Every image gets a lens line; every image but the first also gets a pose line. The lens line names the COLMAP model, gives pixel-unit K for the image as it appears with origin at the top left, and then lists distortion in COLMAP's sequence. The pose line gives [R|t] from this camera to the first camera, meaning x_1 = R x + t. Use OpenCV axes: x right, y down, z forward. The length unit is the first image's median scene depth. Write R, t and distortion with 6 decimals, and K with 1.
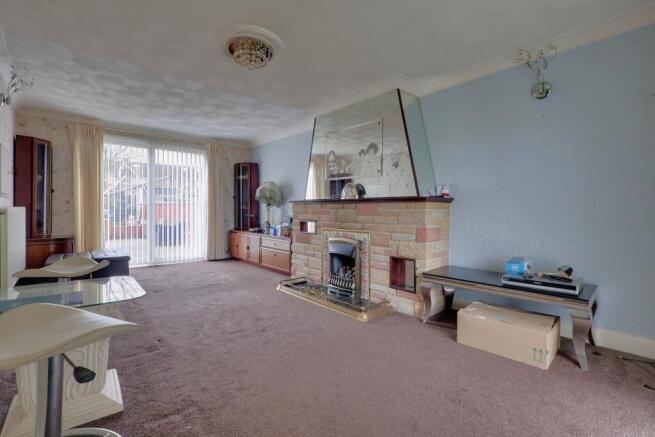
lens RADIAL K [[307.2, 0, 324.2], [0, 307.2, 219.4], [0, 0, 1]] dist [0.001745, 0.000651]
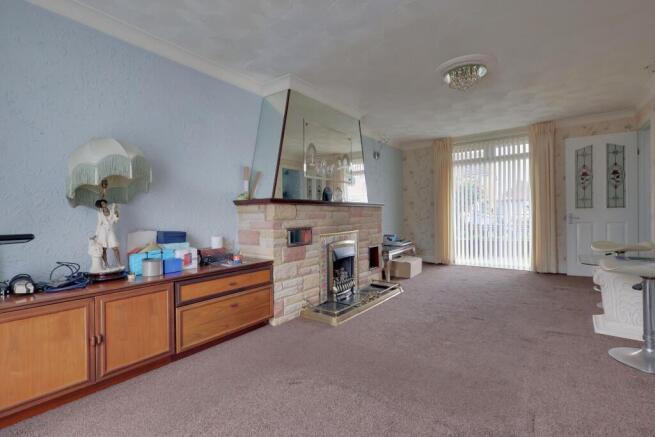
lens RADIAL K [[307.2, 0, 324.2], [0, 307.2, 219.4], [0, 0, 1]] dist [0.001745, 0.000651]
pose [[-0.206628, -0.028490, 0.978005, -0.855627], [0.040214, 0.998484, 0.037582, -0.046869], [-0.977593, 0.047095, -0.205169, 1.197793]]
